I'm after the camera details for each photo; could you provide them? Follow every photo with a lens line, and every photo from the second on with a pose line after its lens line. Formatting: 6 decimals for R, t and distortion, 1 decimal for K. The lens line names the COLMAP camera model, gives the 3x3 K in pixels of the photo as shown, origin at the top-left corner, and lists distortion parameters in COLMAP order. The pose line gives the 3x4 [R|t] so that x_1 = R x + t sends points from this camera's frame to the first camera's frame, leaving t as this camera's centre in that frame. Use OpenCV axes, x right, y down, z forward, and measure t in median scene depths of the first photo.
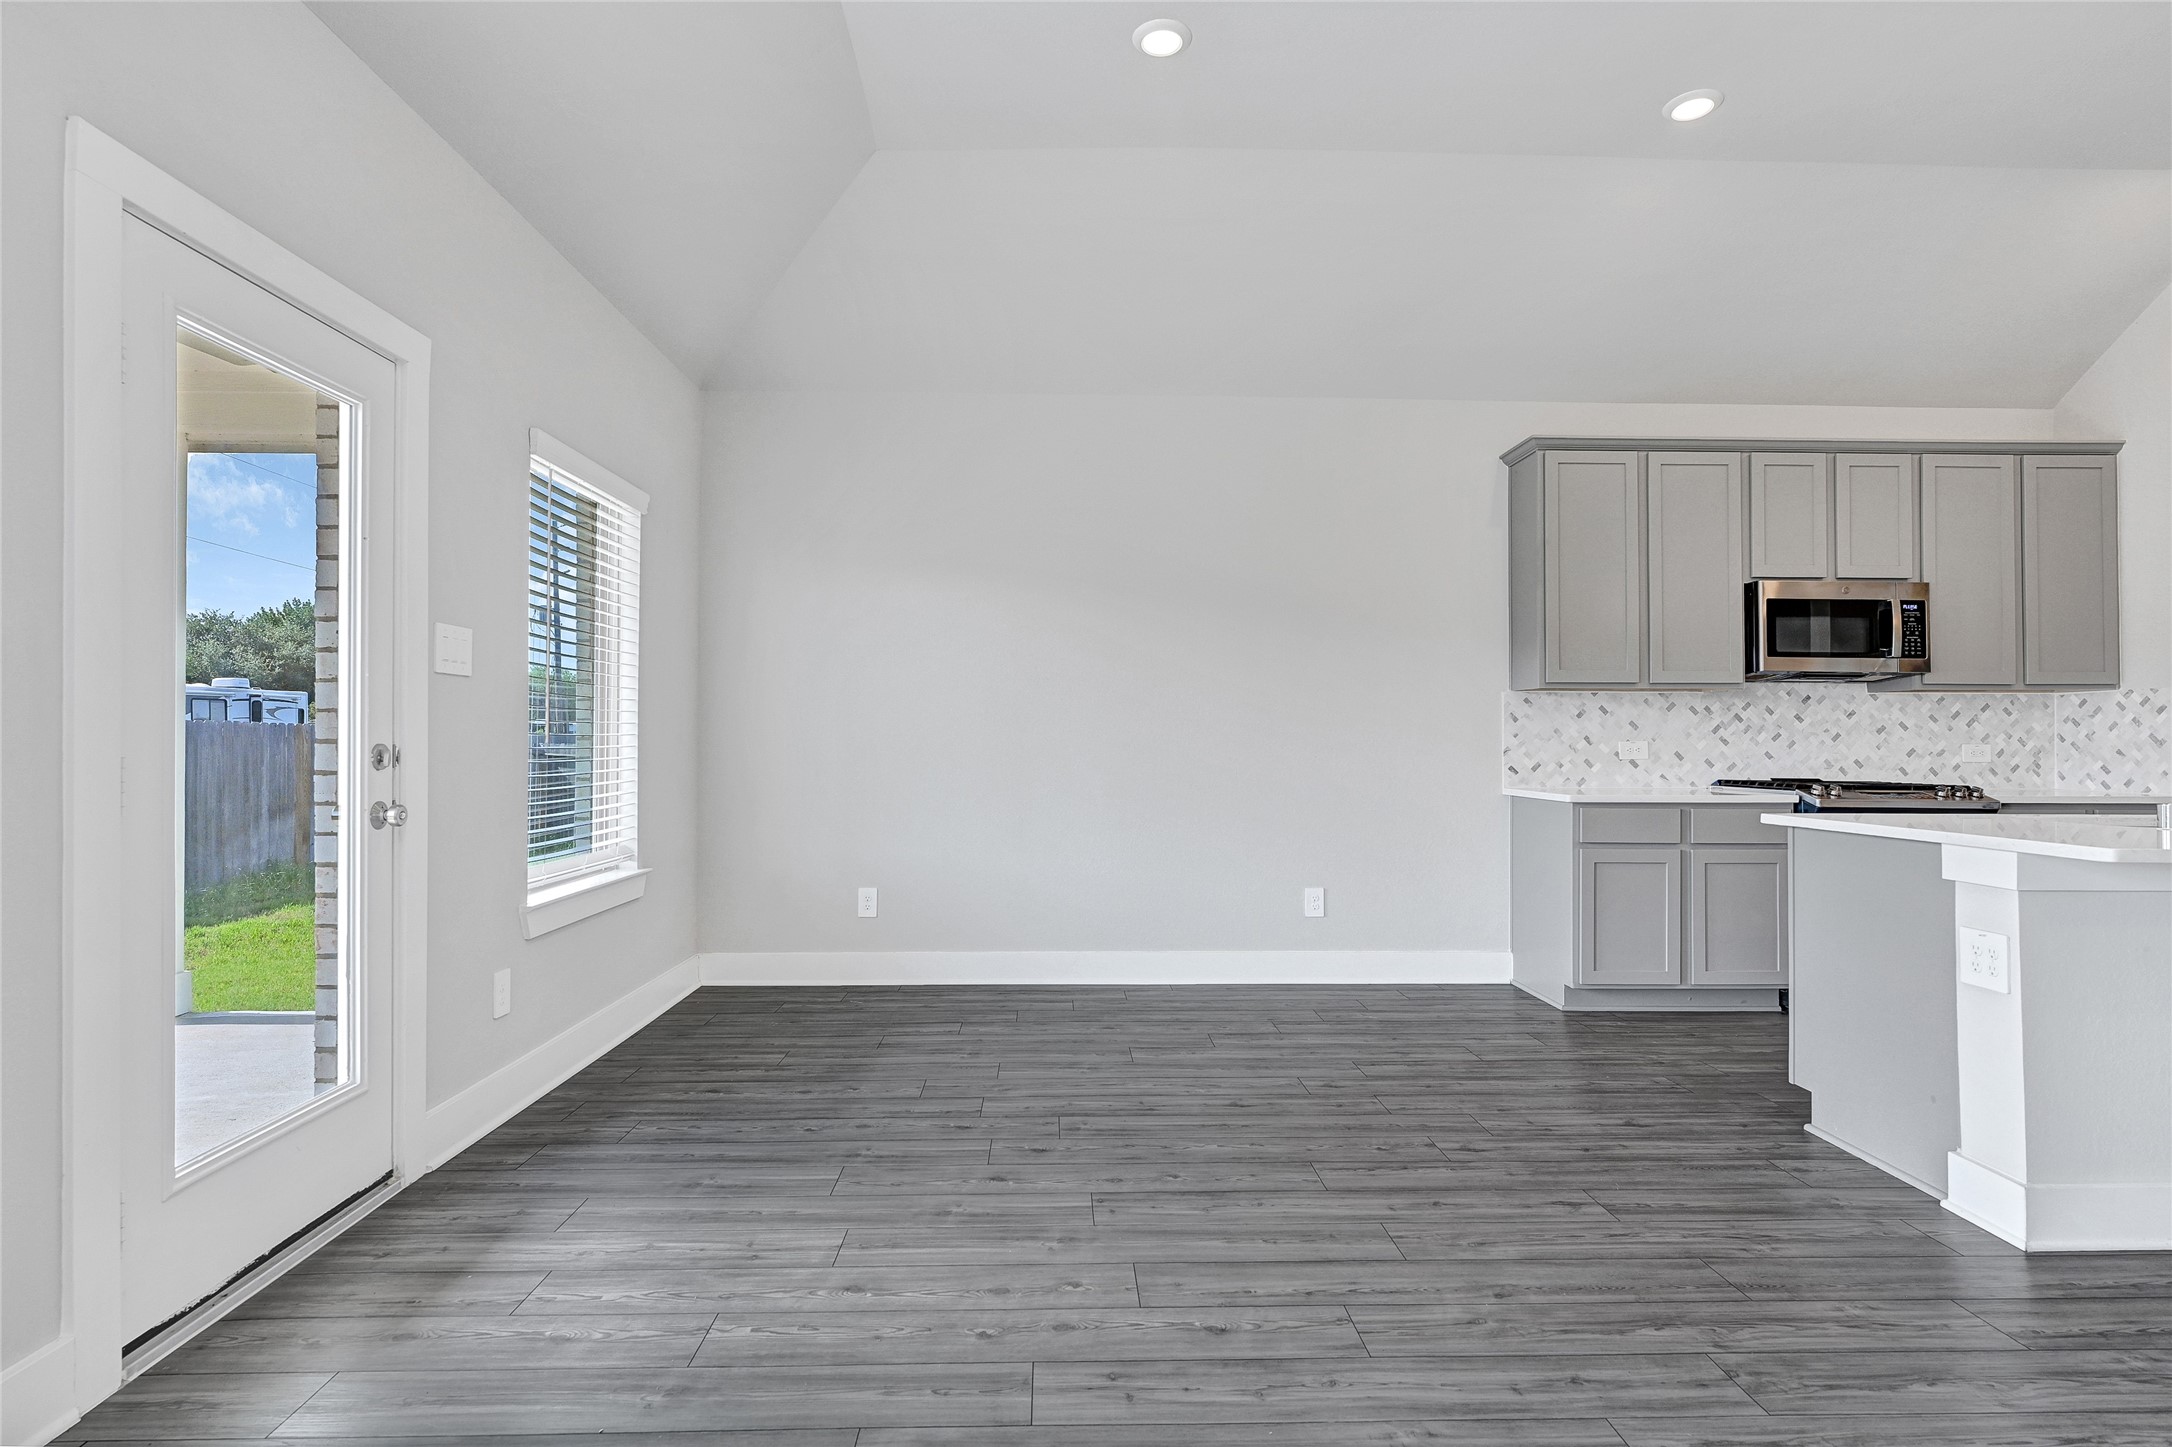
lens RADIAL K [[1091.3, 0, 1081.3], [0, 1091.3, 725.8], [0, 0, 1]] dist [-0.003488, -0.000712]
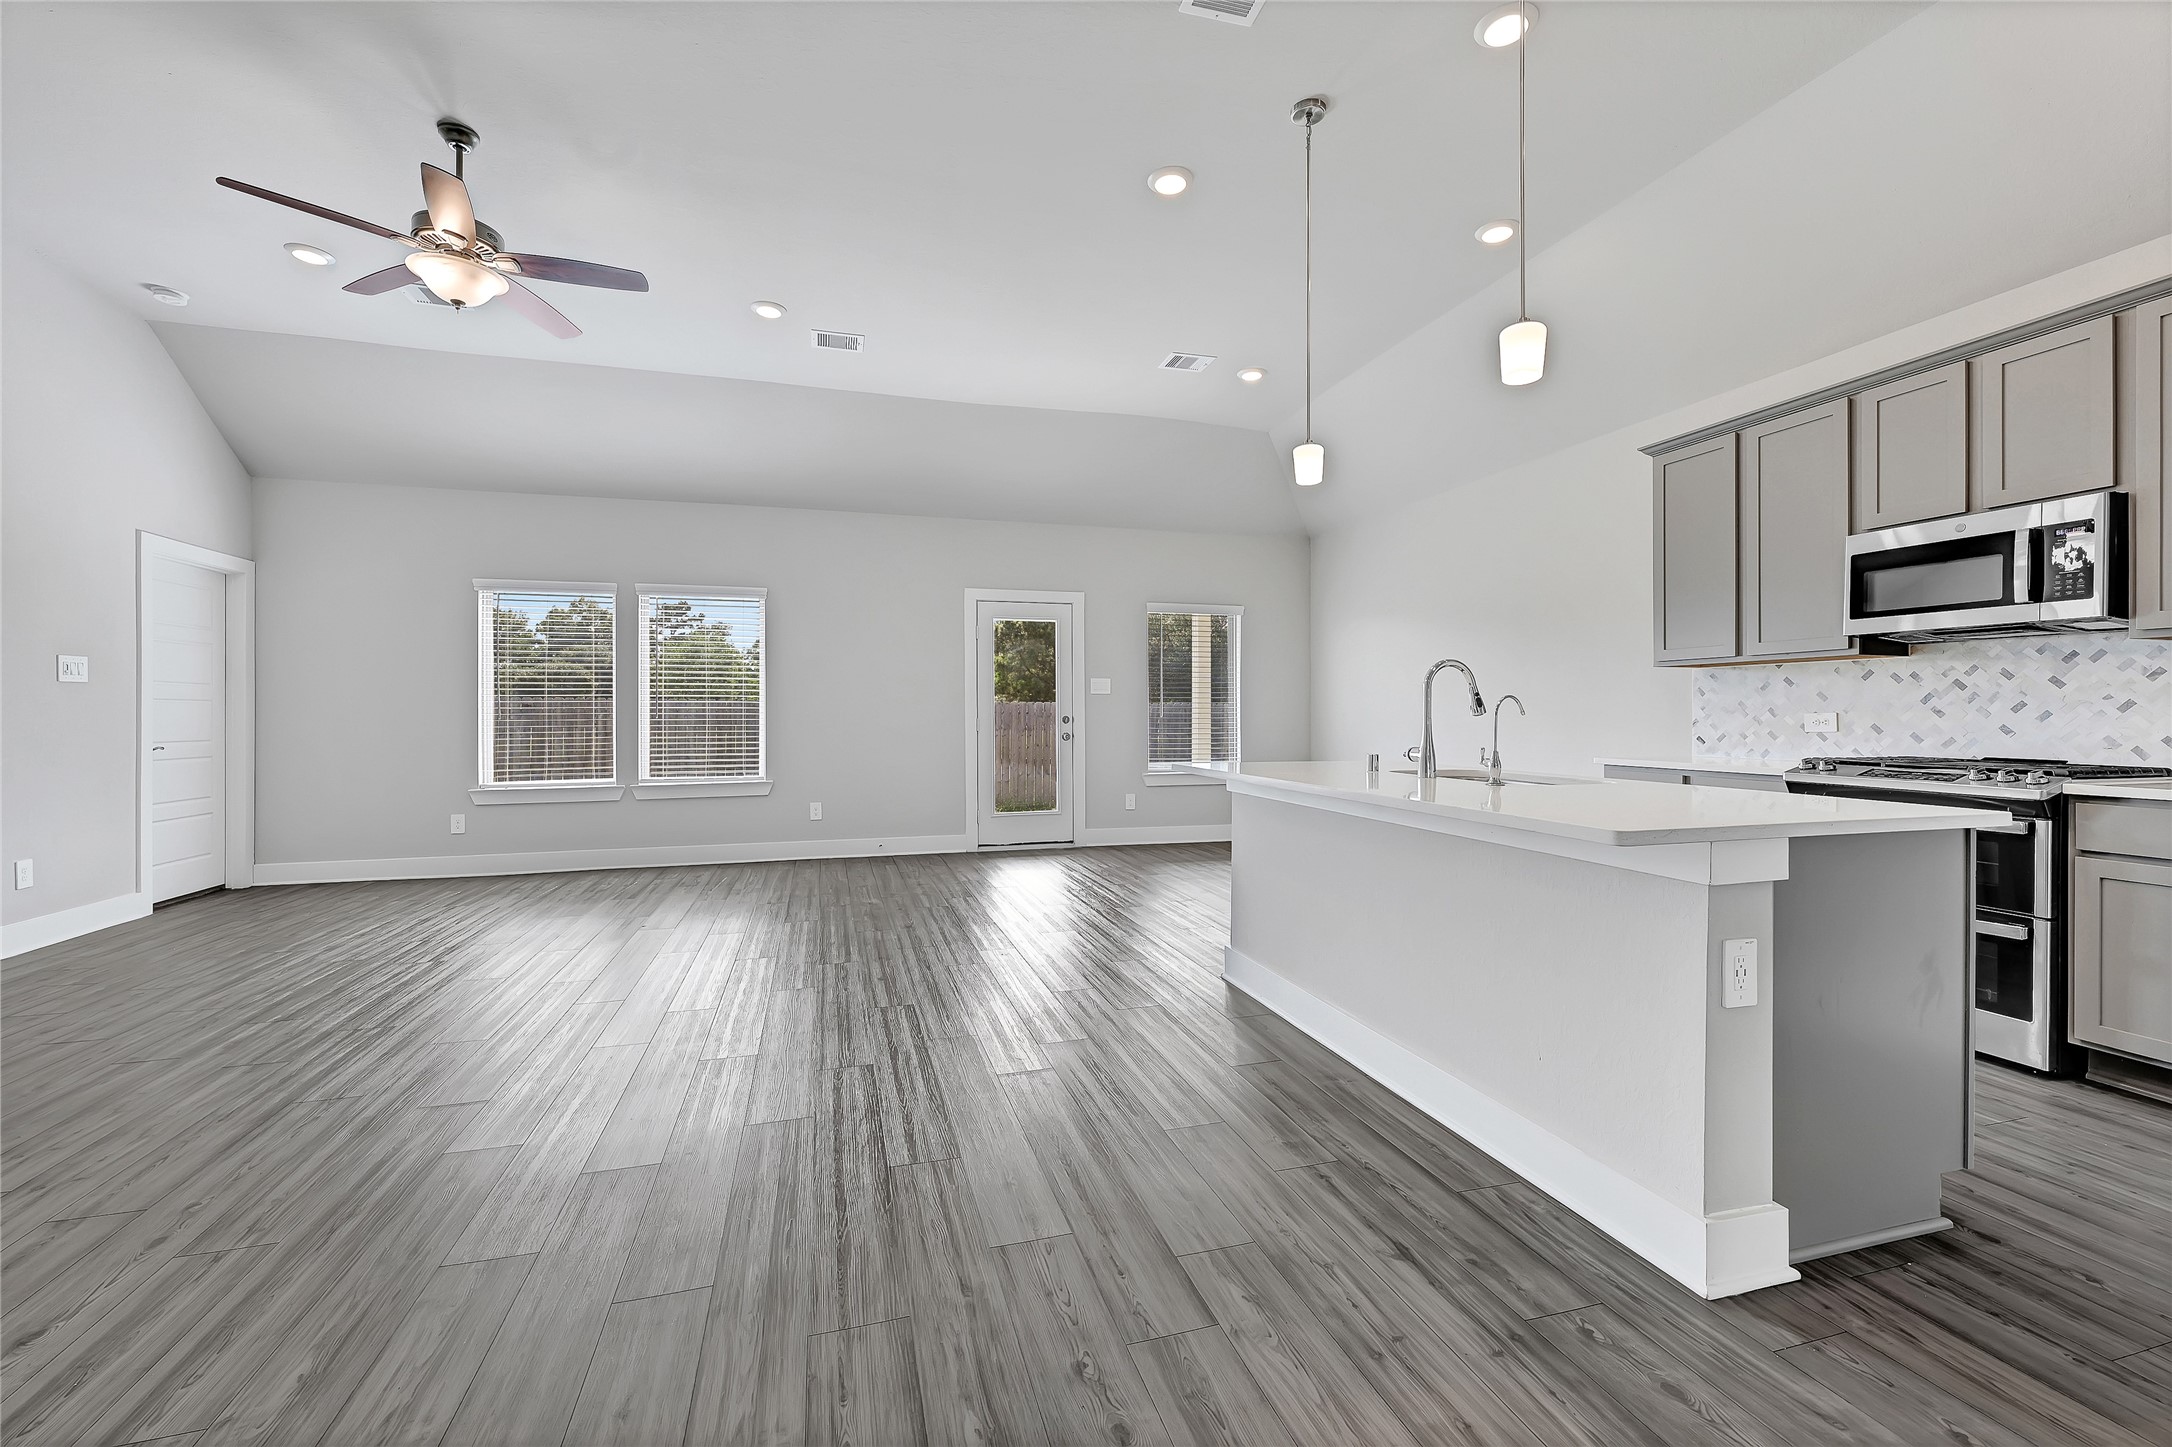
lens RADIAL K [[880.4, 0, 1093.9], [0, 880.4, 715.5], [0, 0, 1]] dist [0.003765, -0.001340]
pose [[0.269322, -0.003516, -0.963044, 1.089988], [0.016344, 0.999866, 0.000920, 0.005142], [0.962911, -0.015988, 0.269344, 0.166762]]
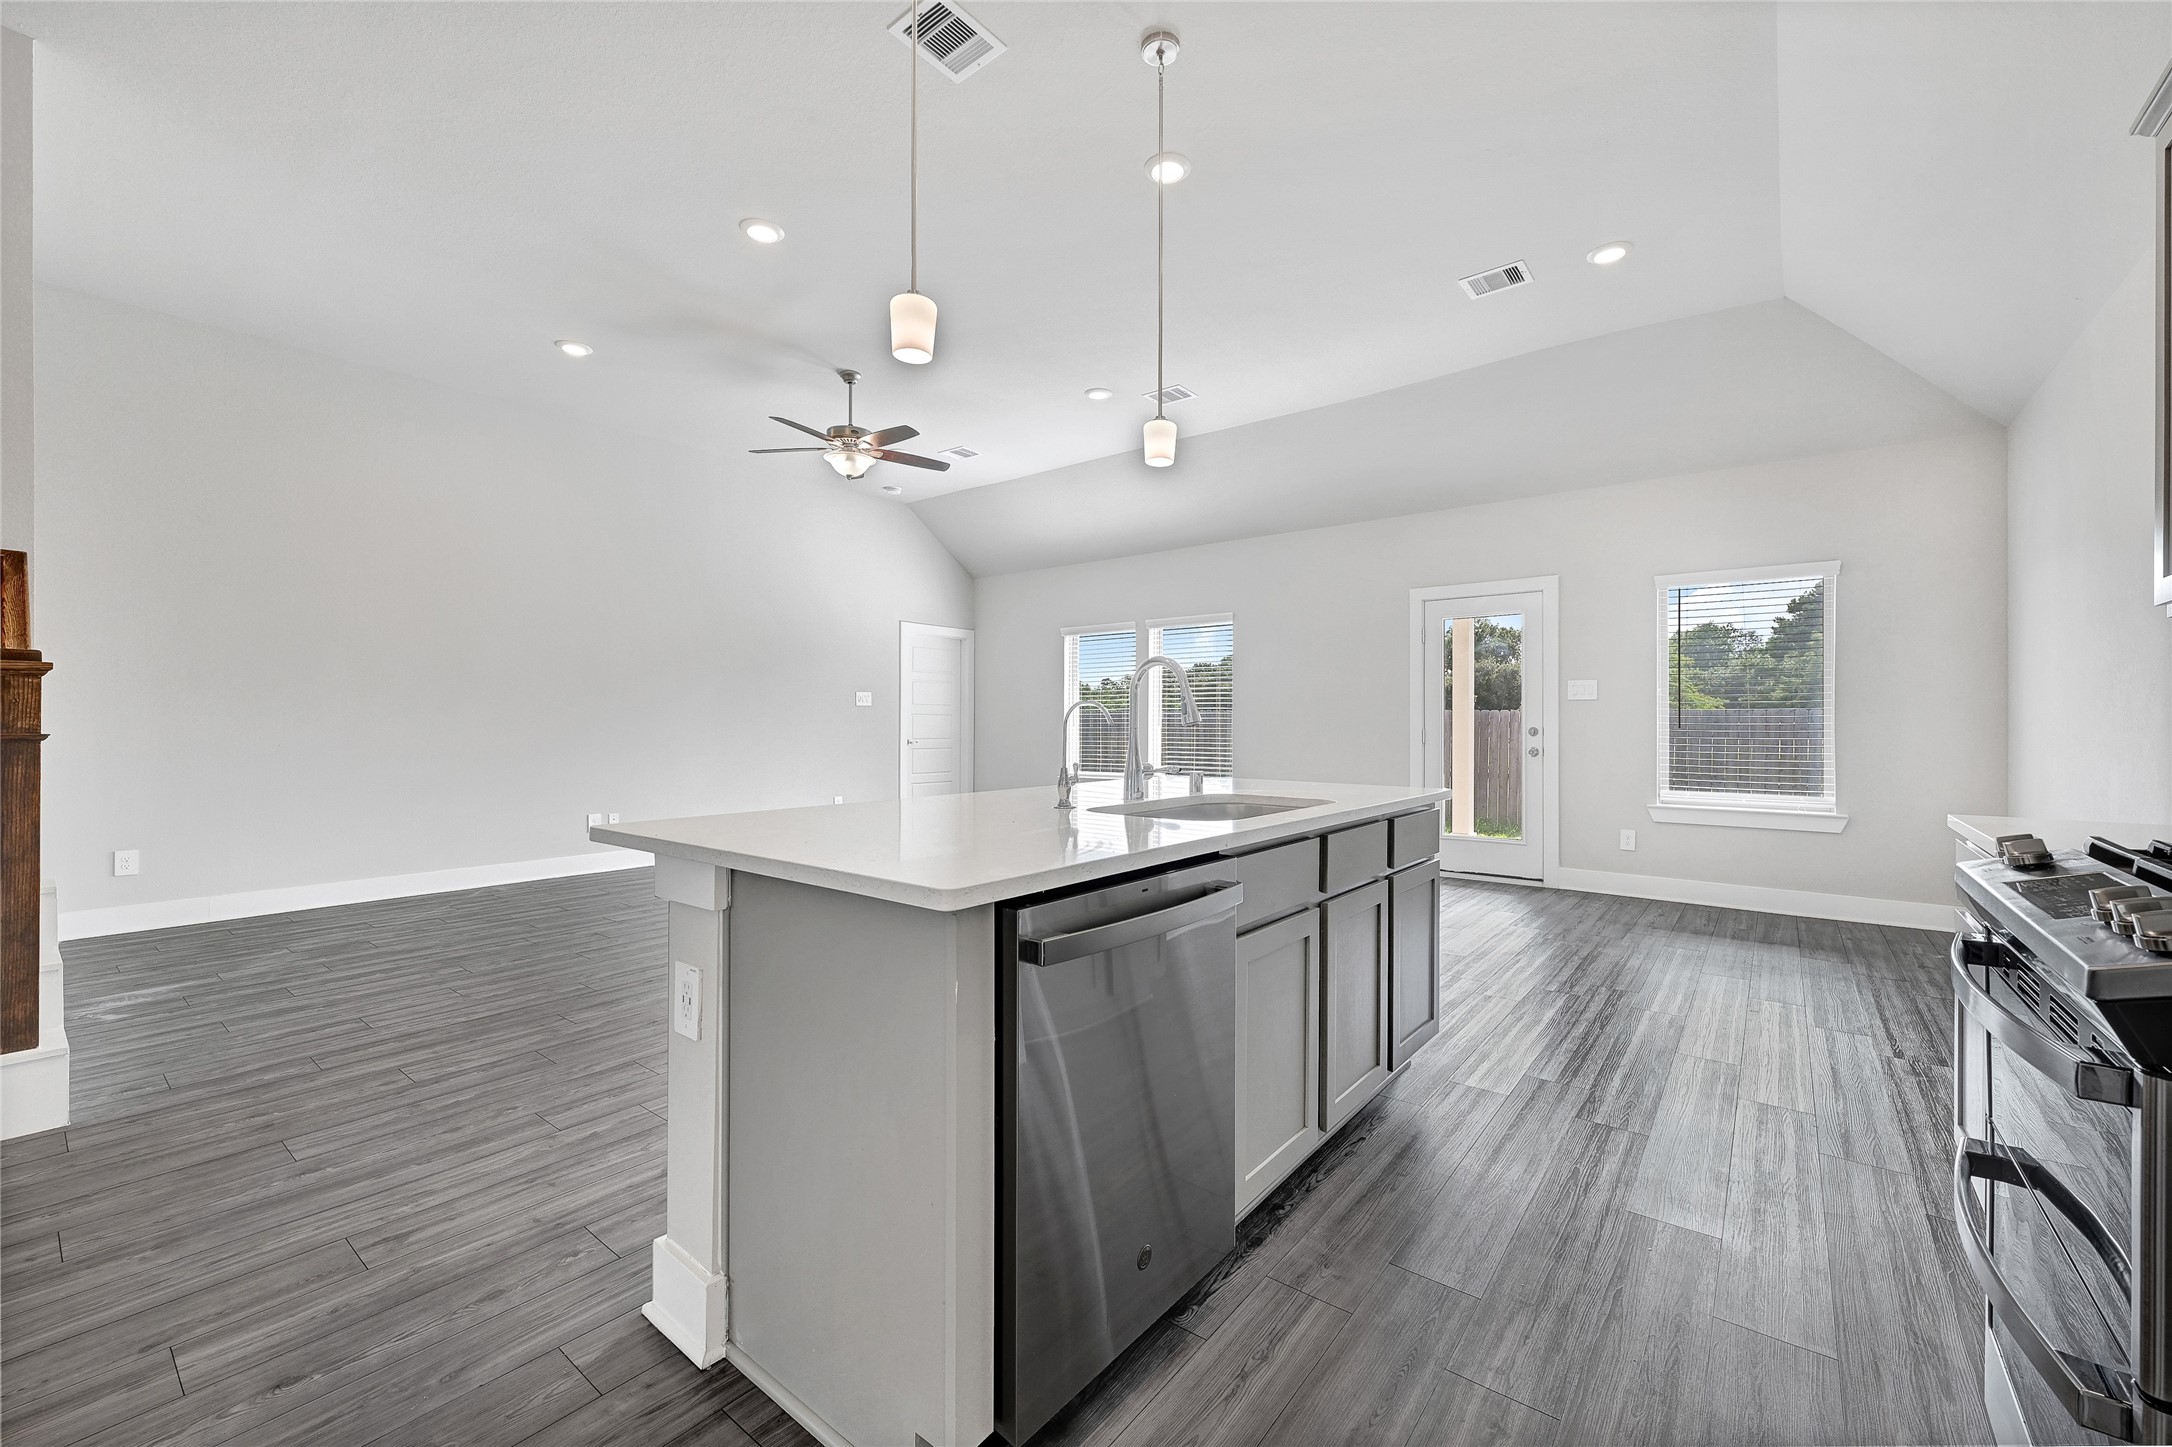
lens RADIAL K [[880.4, 0, 1099.6], [0, 880.4, 721.0], [0, 0, 1]] dist [0.003765, -0.001340]
pose [[-0.631929, -0.008139, -0.774984, 0.981831], [0.005717, 0.999869, -0.015162, 0.013340], [0.775005, -0.014012, -0.631799, 0.819509]]
